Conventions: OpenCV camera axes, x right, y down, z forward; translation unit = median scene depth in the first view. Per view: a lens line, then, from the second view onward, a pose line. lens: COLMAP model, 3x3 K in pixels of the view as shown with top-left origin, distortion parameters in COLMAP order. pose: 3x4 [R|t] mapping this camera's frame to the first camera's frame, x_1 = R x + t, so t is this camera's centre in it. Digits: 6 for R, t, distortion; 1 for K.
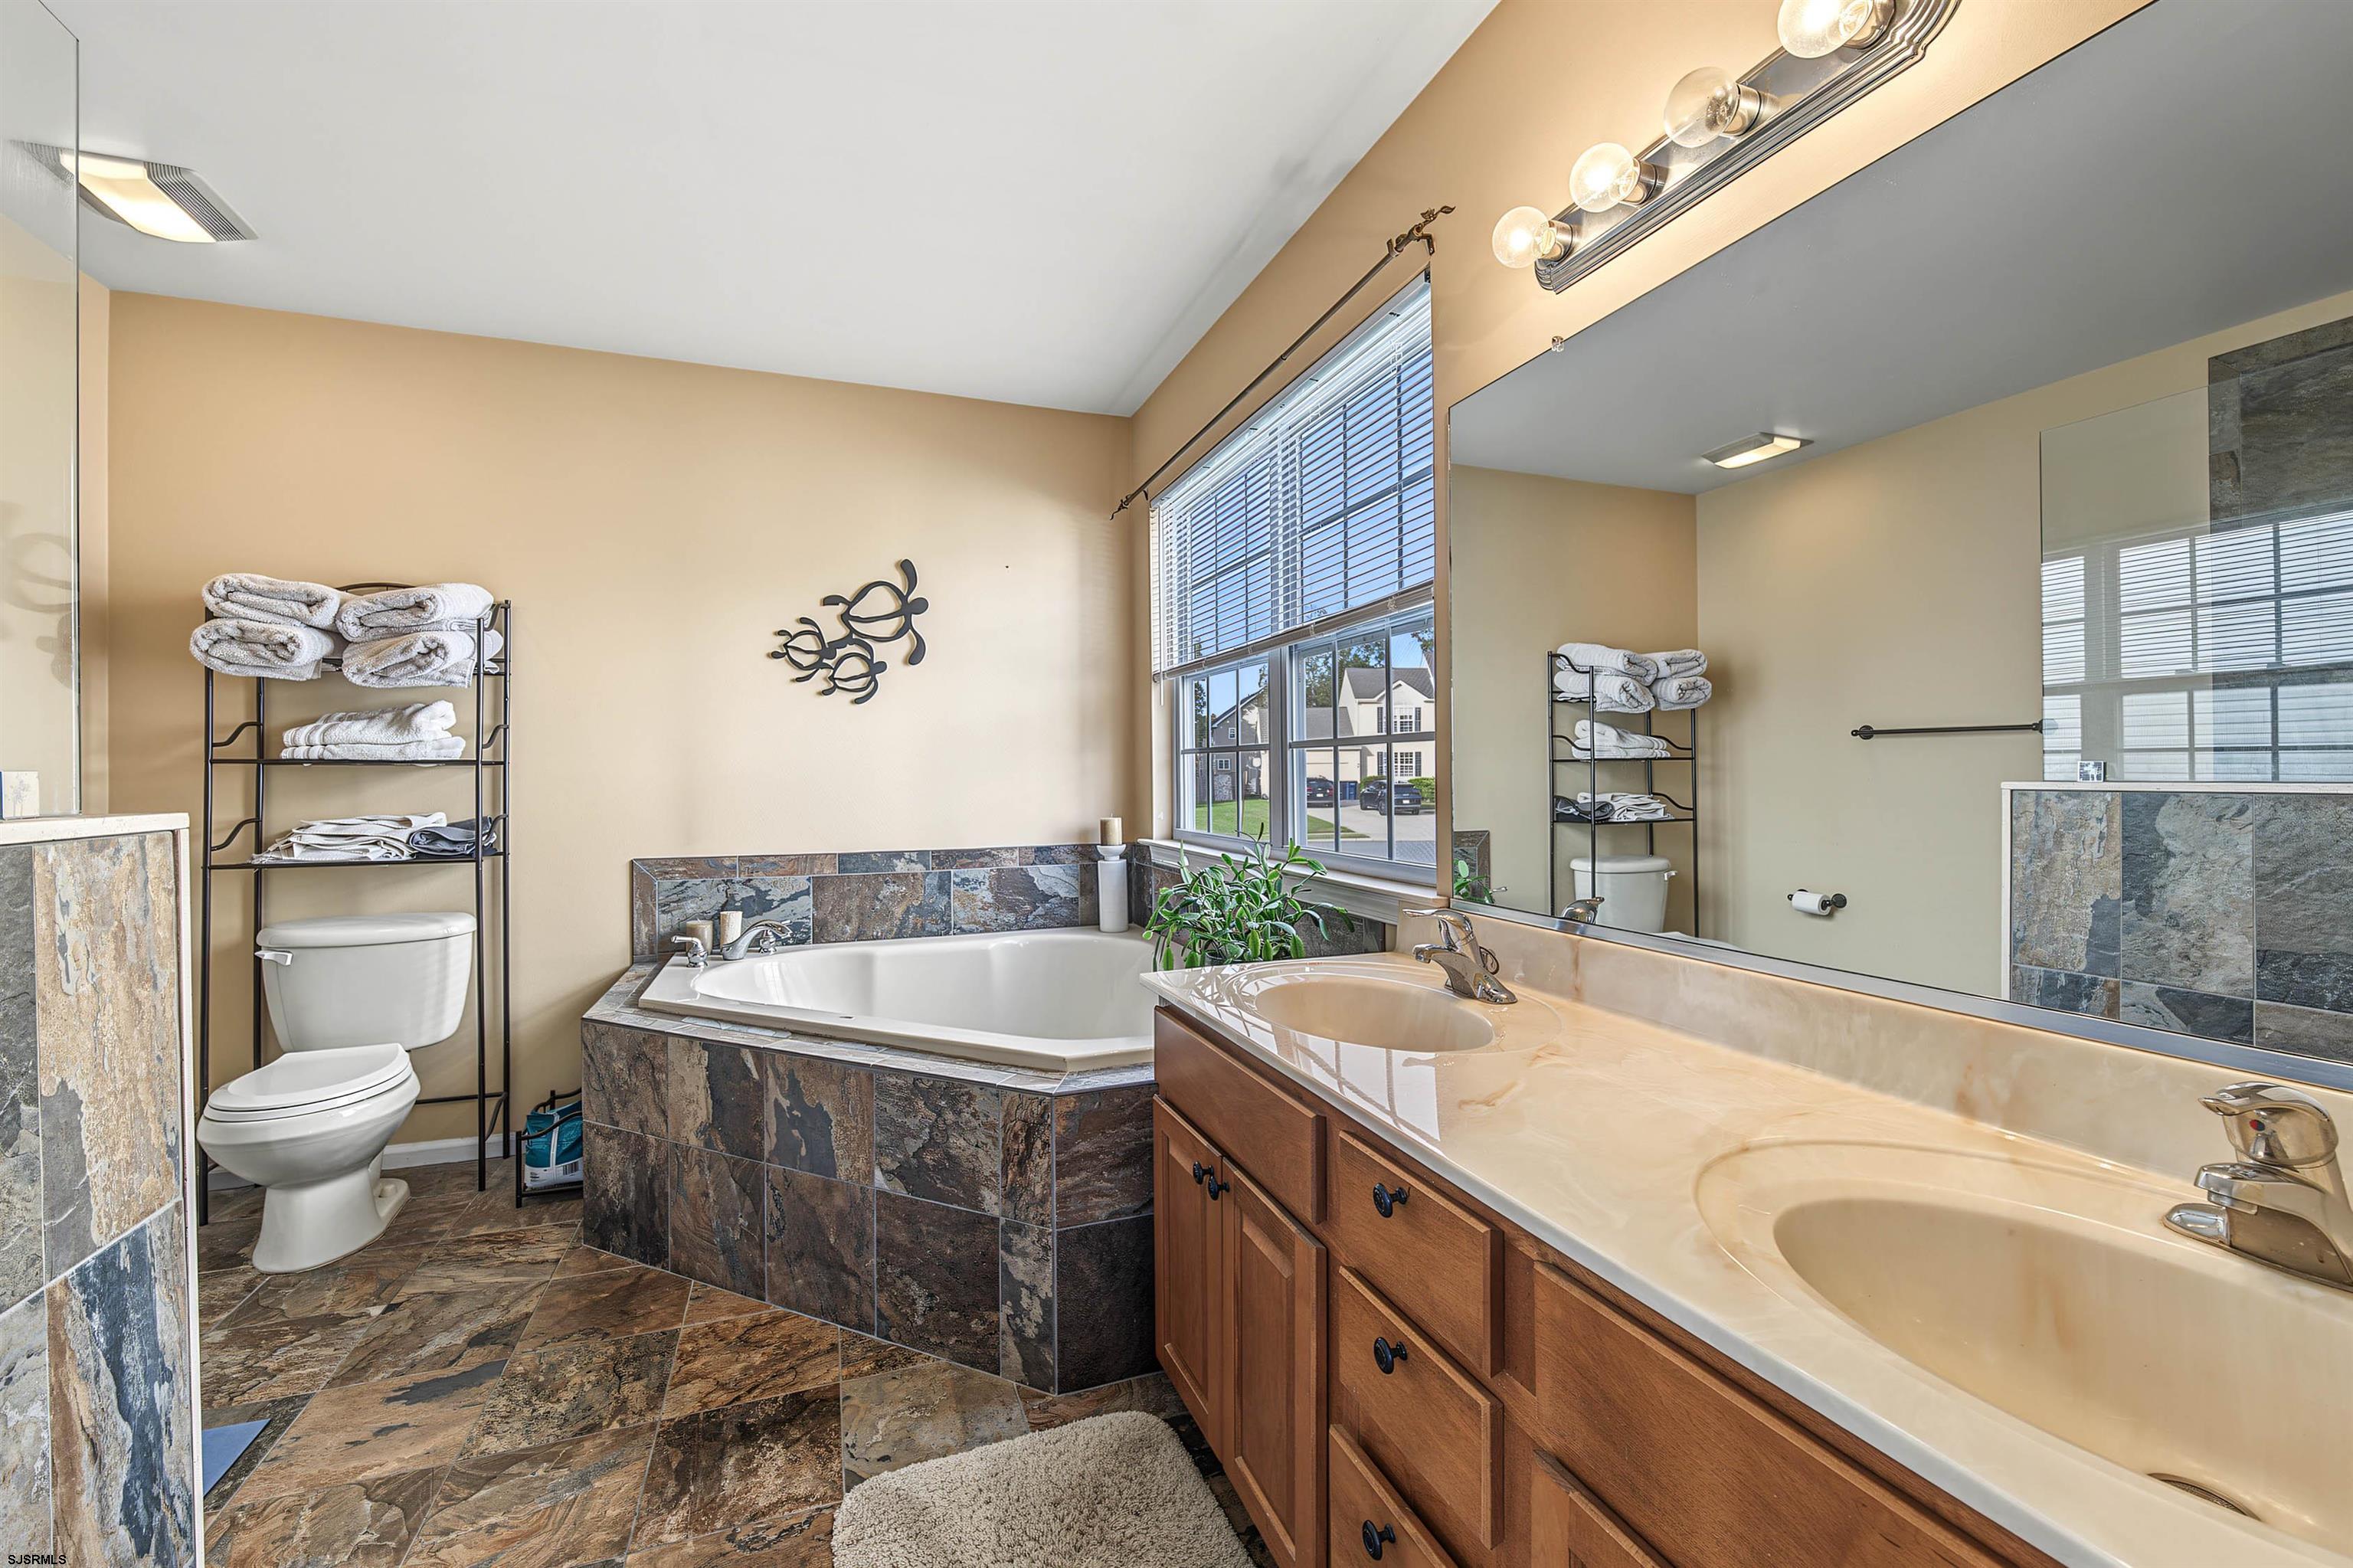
lens RADIAL K [[926.5, 0, 1170.3], [0, 926.5, 776.7], [0, 0, 1]] dist [-0.006692, -0.000756]
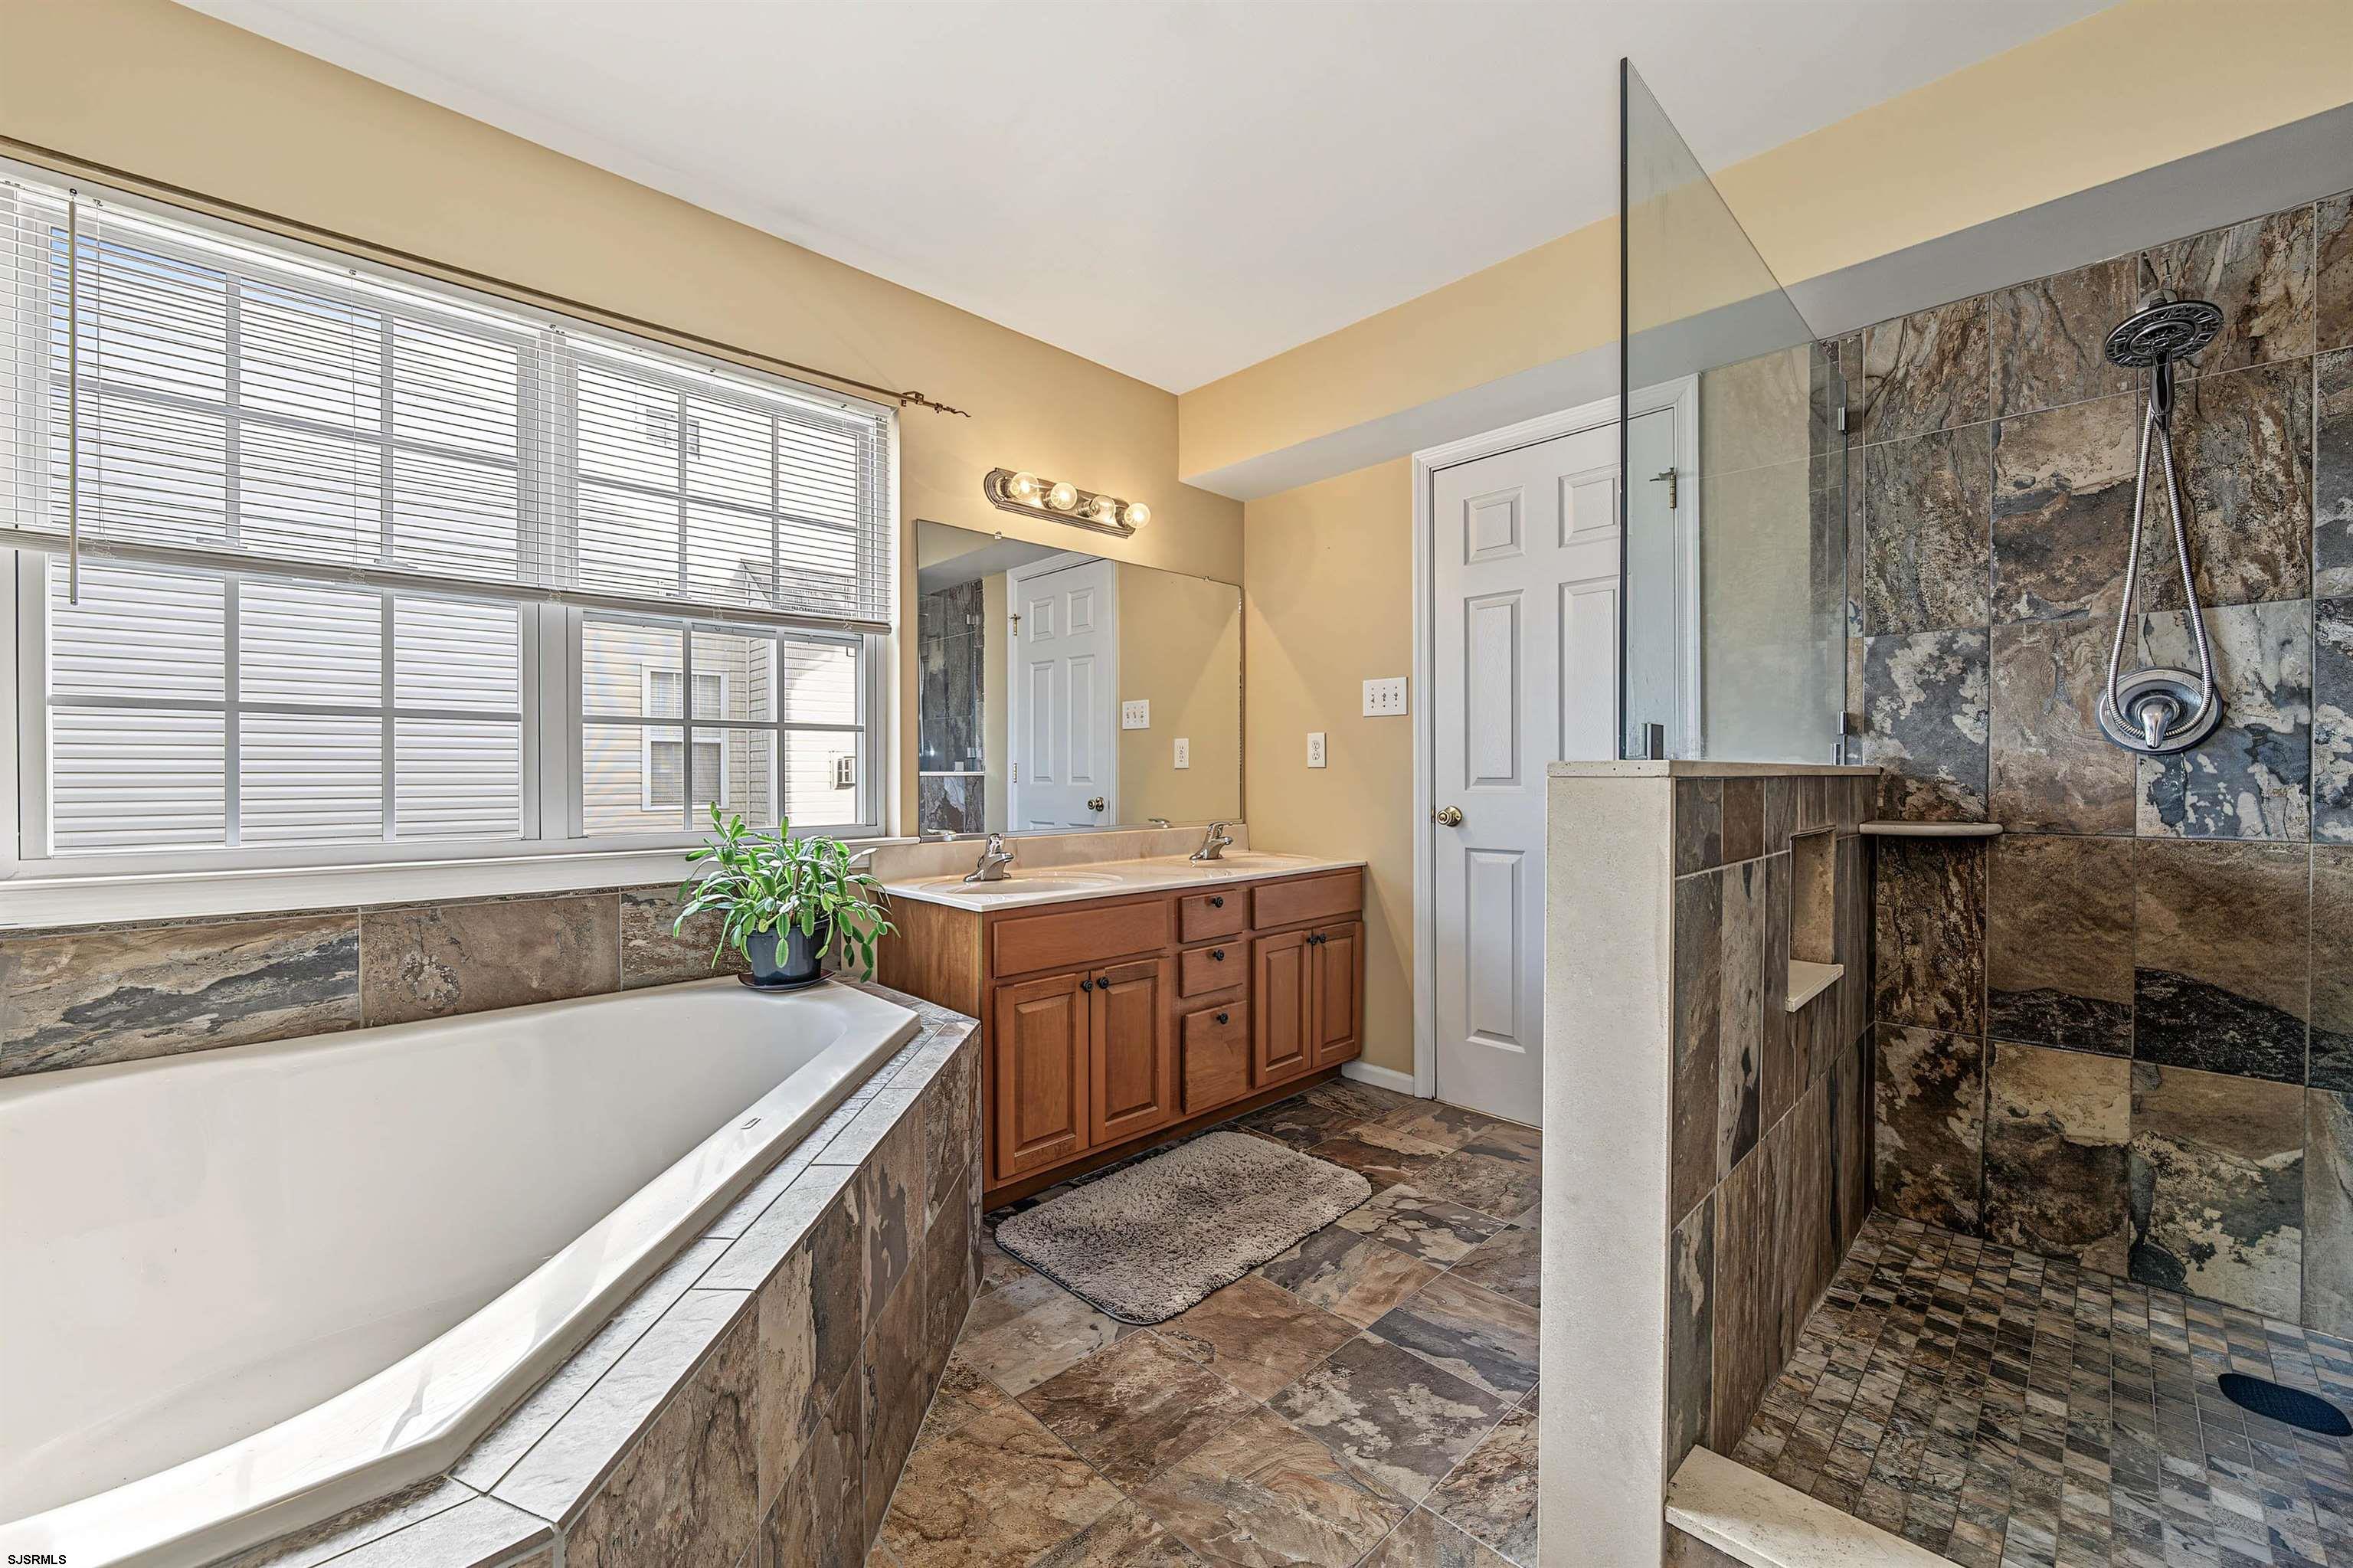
lens RADIAL K [[926.5, 0, 1173.8], [0, 926.5, 785.2], [0, 0, 1]] dist [-0.006692, -0.000756]
pose [[-0.398006, 0.005589, 0.917366, -1.392068], [0.008674, 0.999960, -0.002329, 0.063013], [-0.917342, 0.007031, -0.398038, 1.342284]]
